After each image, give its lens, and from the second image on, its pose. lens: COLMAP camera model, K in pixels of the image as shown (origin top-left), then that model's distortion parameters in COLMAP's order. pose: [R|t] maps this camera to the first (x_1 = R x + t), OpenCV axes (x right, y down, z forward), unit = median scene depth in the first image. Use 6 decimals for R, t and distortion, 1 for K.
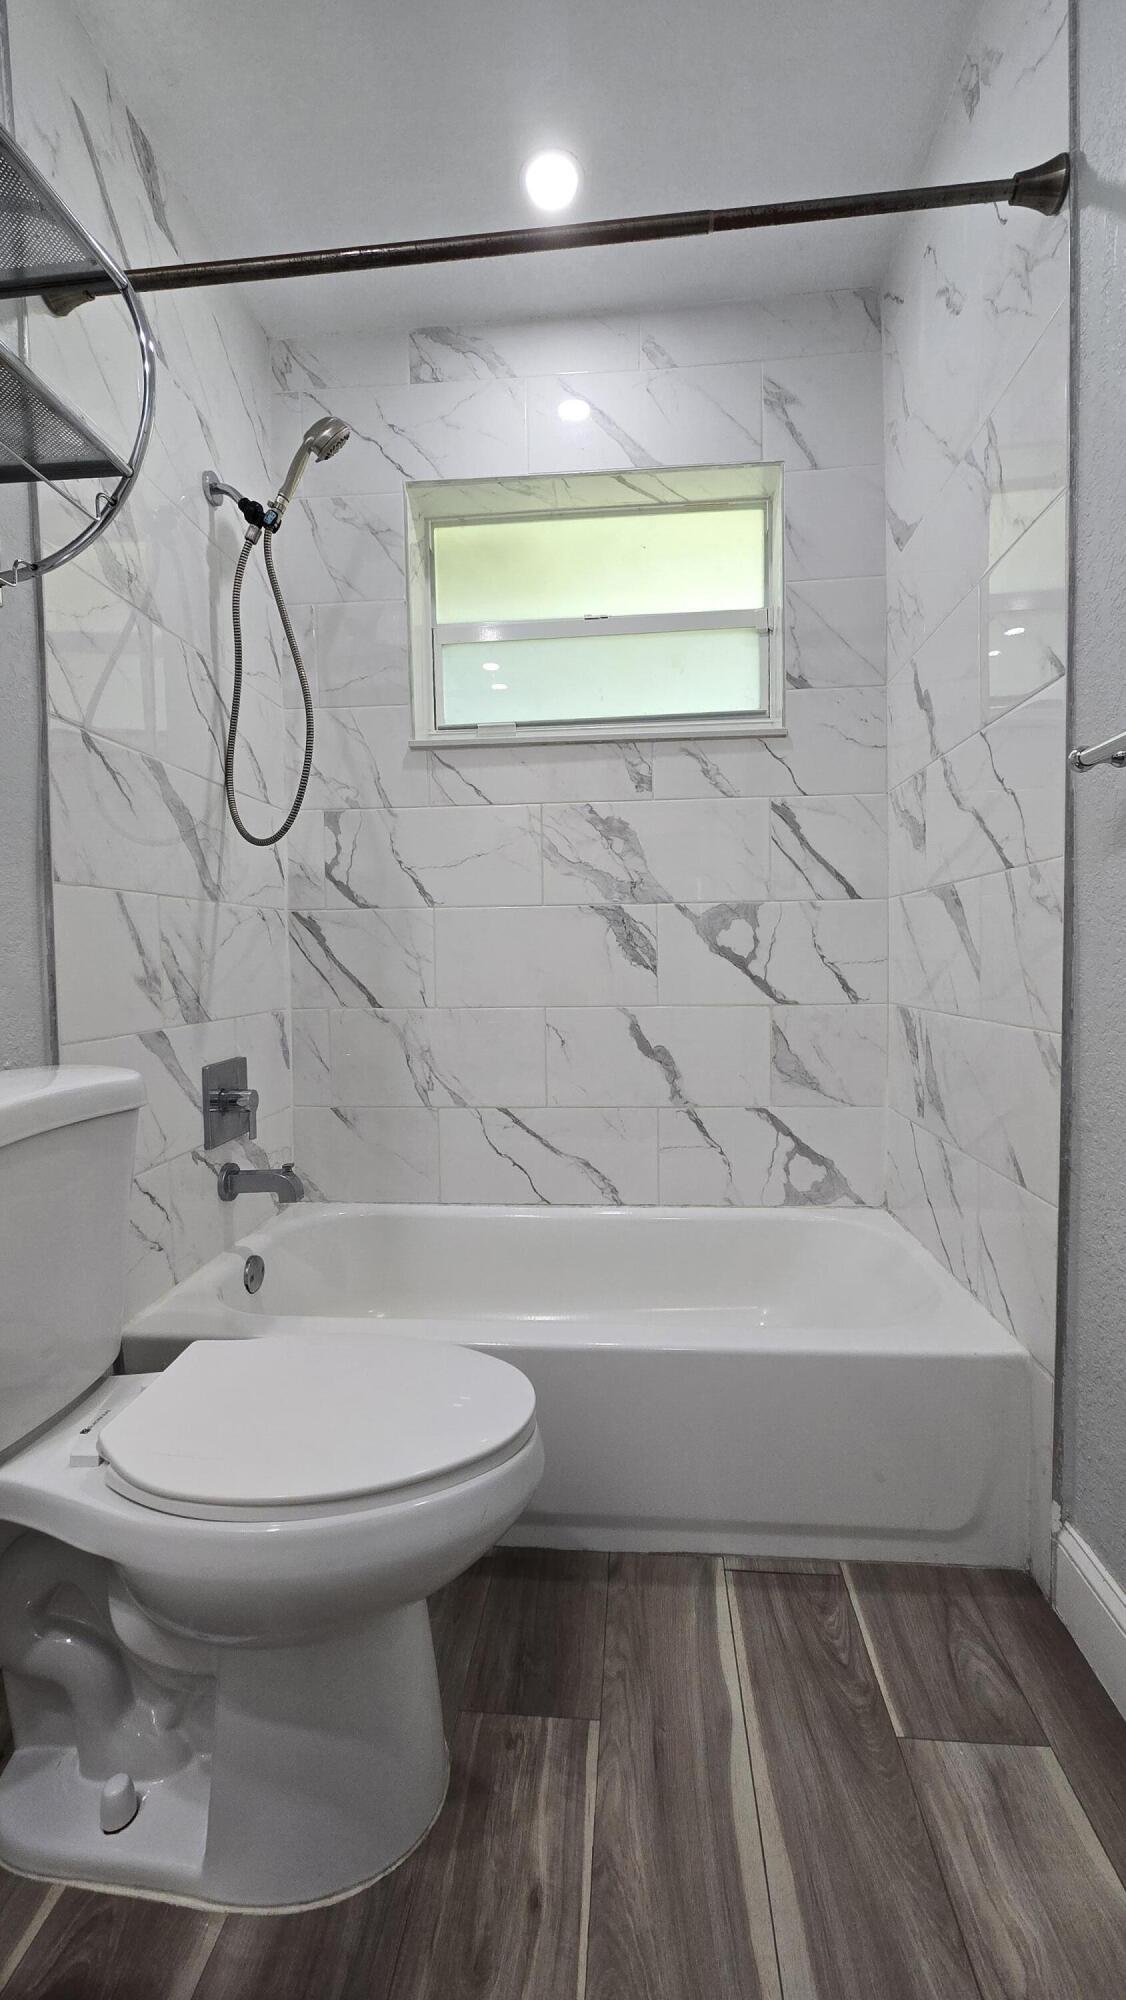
lens RADIAL K [[815.9, 0, 571.8], [0, 815.9, 1008.5], [0, 0, 1]] dist [-0.001269, 0.000057]
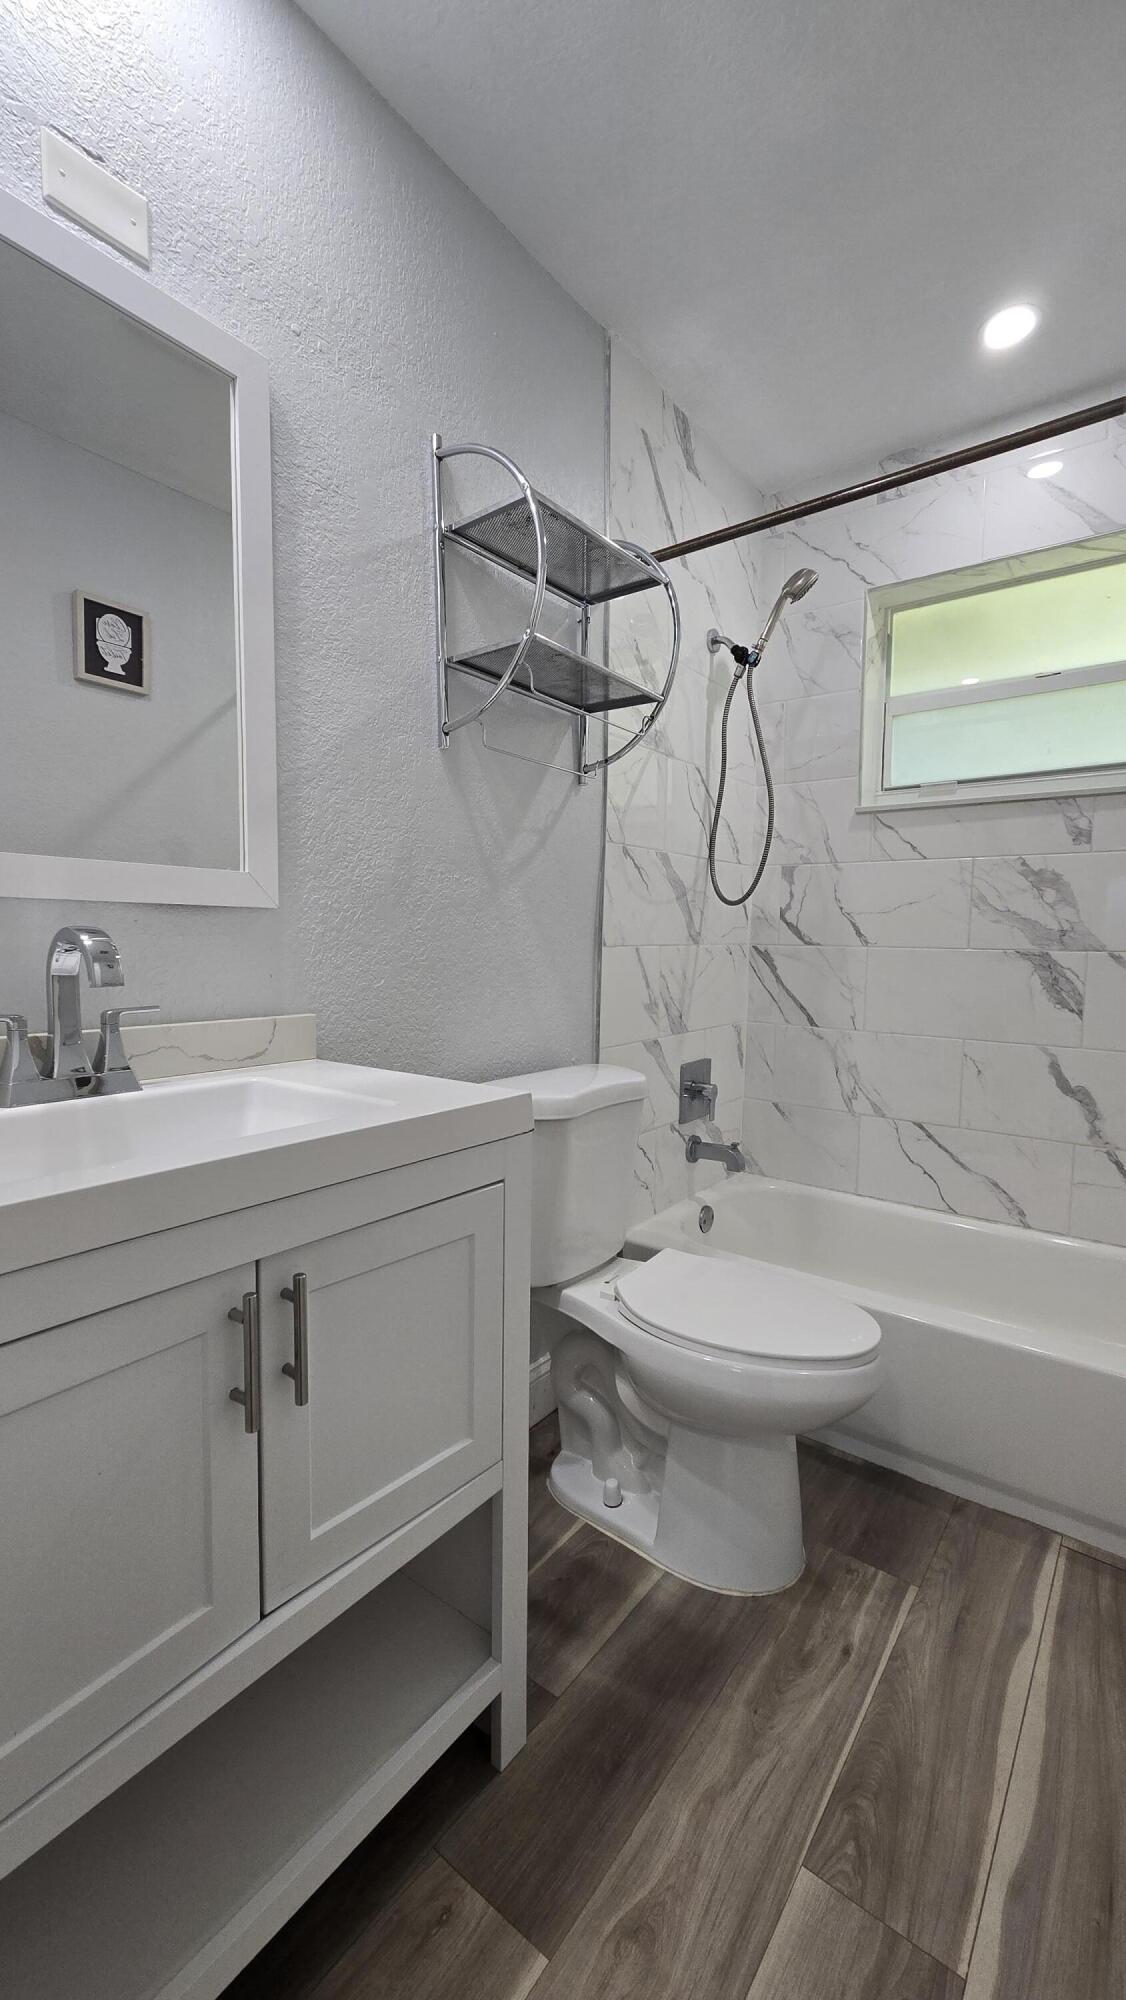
lens RADIAL K [[821.3, 0, 568.6], [0, 821.3, 1004.2], [0, 0, 1]] dist [0.001509, -0.000373]
pose [[0.844538, 0.068811, -0.531056, 0.116829], [-0.055581, 0.997617, 0.040875, -0.073233], [0.532603, -0.005004, 0.846350, -0.273874]]
